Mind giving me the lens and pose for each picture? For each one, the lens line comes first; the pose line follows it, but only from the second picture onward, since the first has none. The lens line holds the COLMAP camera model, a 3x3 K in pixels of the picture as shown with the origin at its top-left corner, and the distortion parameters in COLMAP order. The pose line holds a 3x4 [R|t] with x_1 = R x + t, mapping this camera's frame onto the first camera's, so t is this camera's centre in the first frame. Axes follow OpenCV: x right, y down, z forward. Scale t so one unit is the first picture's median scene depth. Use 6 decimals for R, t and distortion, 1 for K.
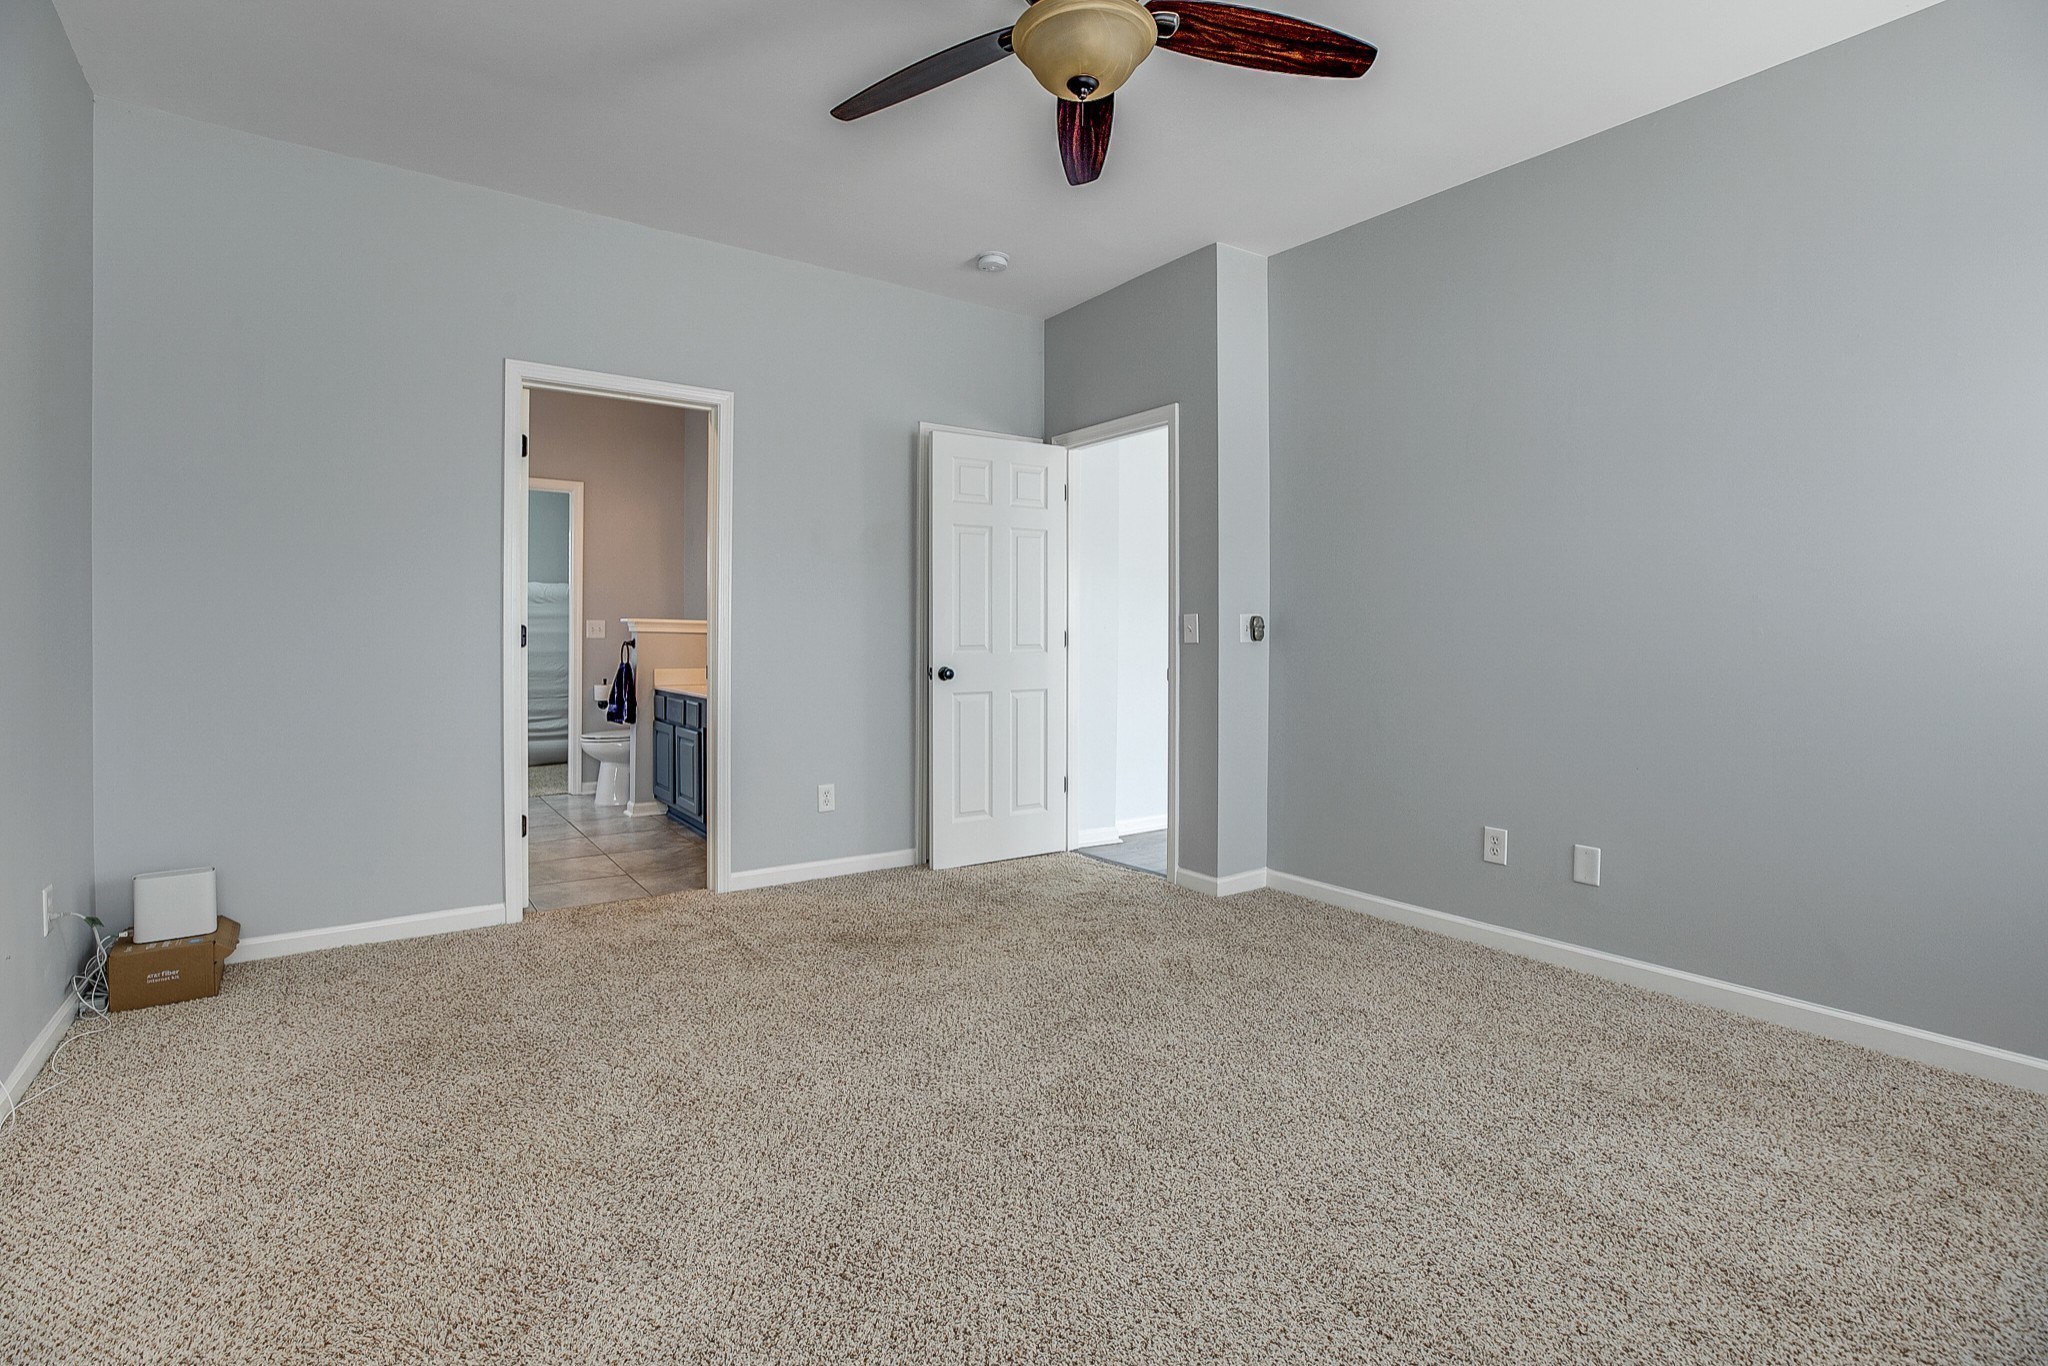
lens RADIAL K [[1029.8, 0, 1007.2], [0, 1029.8, 662.0], [0, 0, 1]] dist [-0.023106, 0.000676]
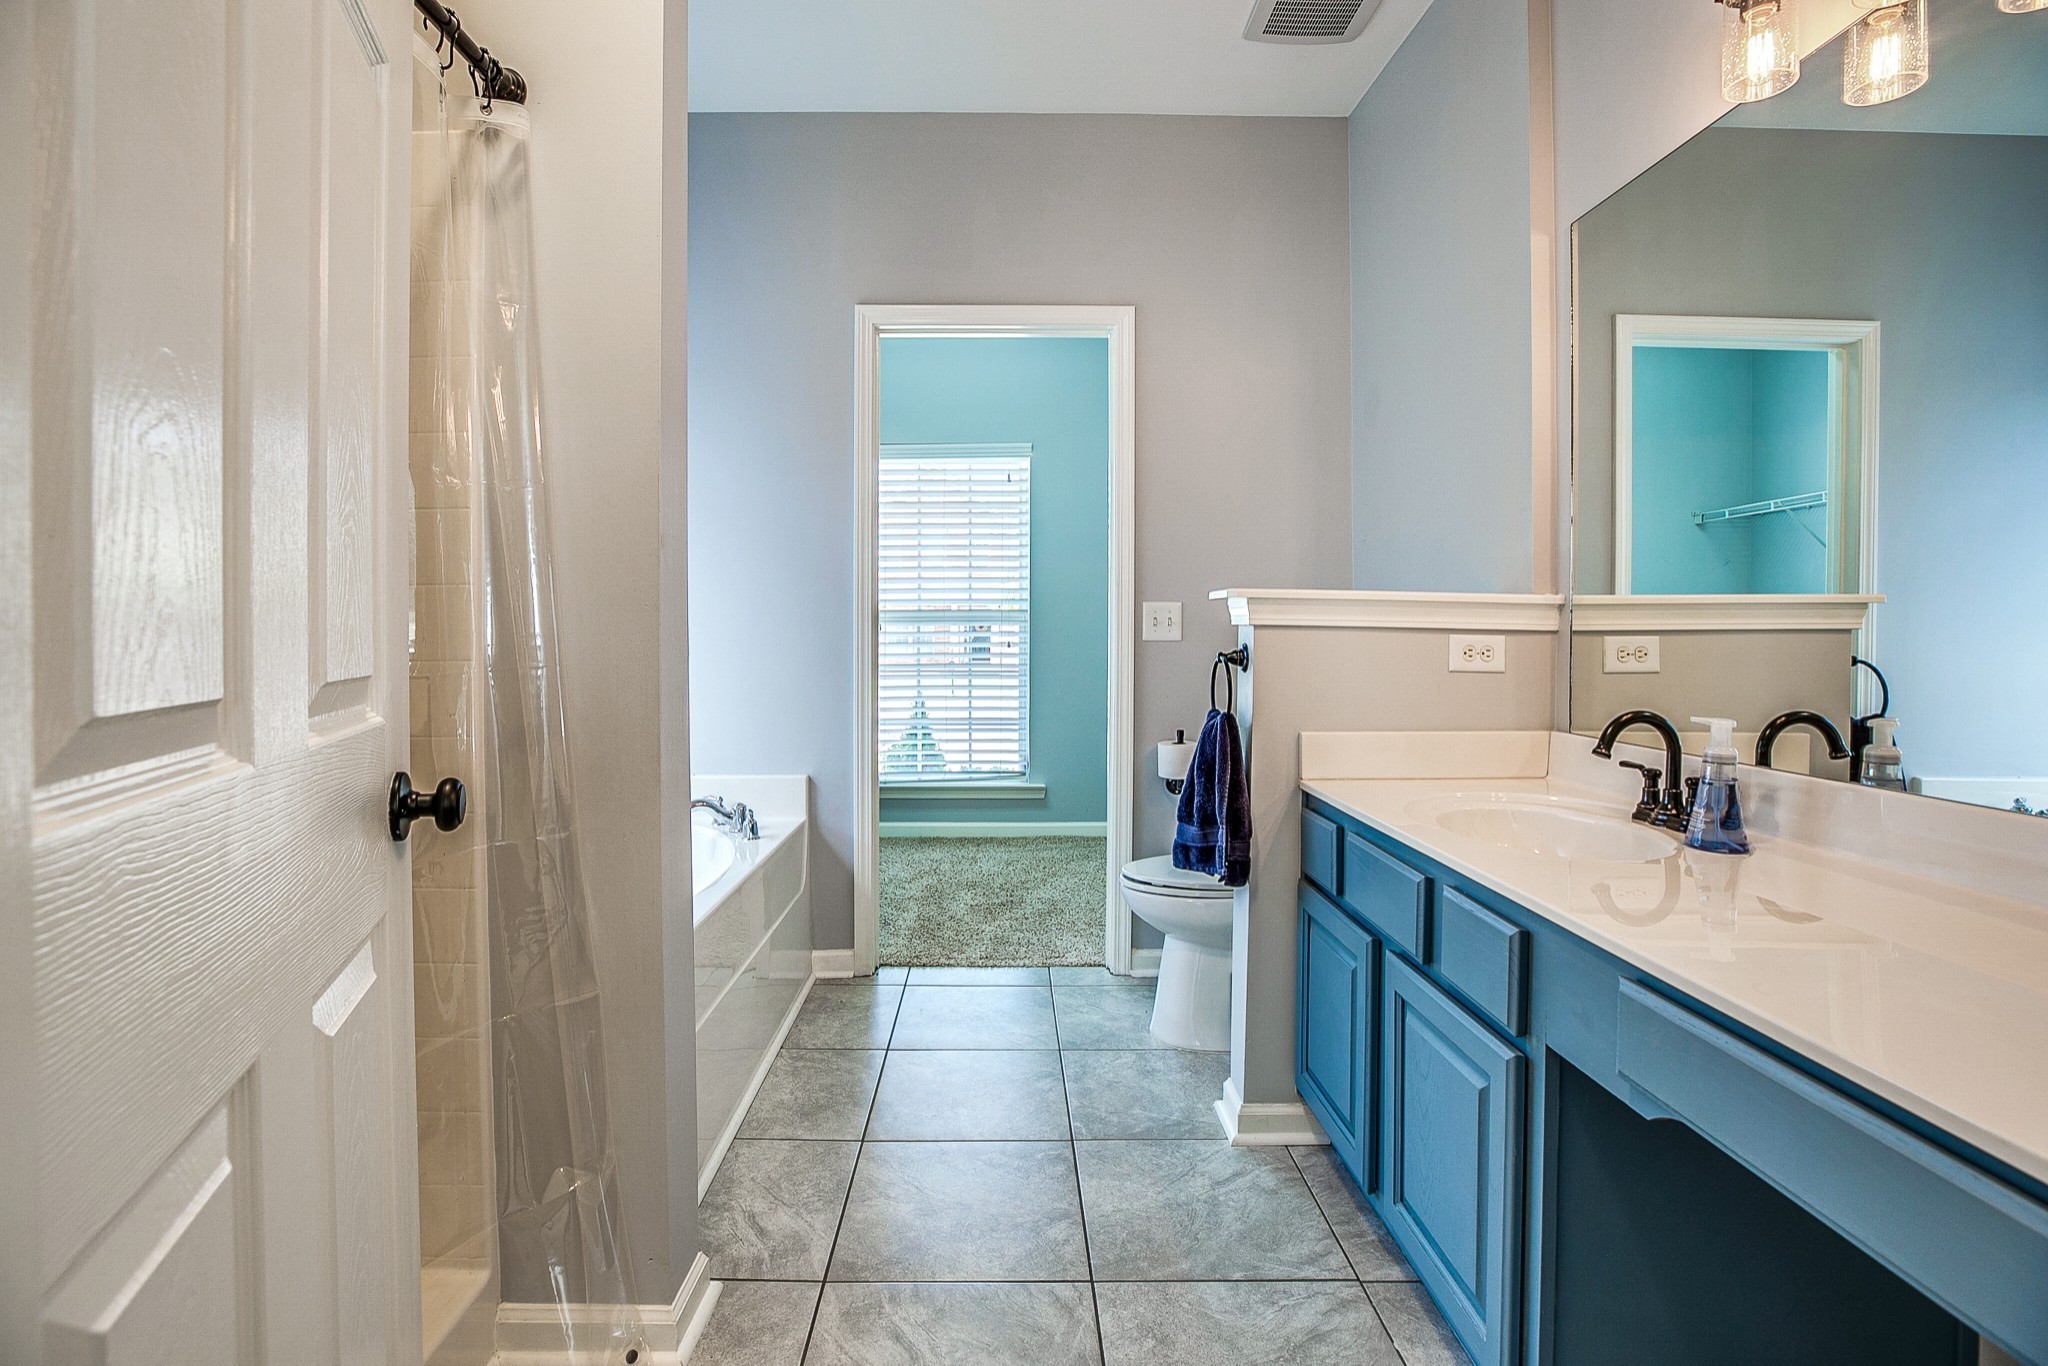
lens RADIAL K [[1029.8, 0, 1007.2], [0, 1029.8, 662.0], [0, 0, 1]] dist [-0.023106, 0.000676]
pose [[0.847582, 0.008640, -0.530594, -0.239637], [-0.004229, 0.999946, 0.009527, -0.019919], [0.530647, -0.005831, 0.847573, 0.641482]]
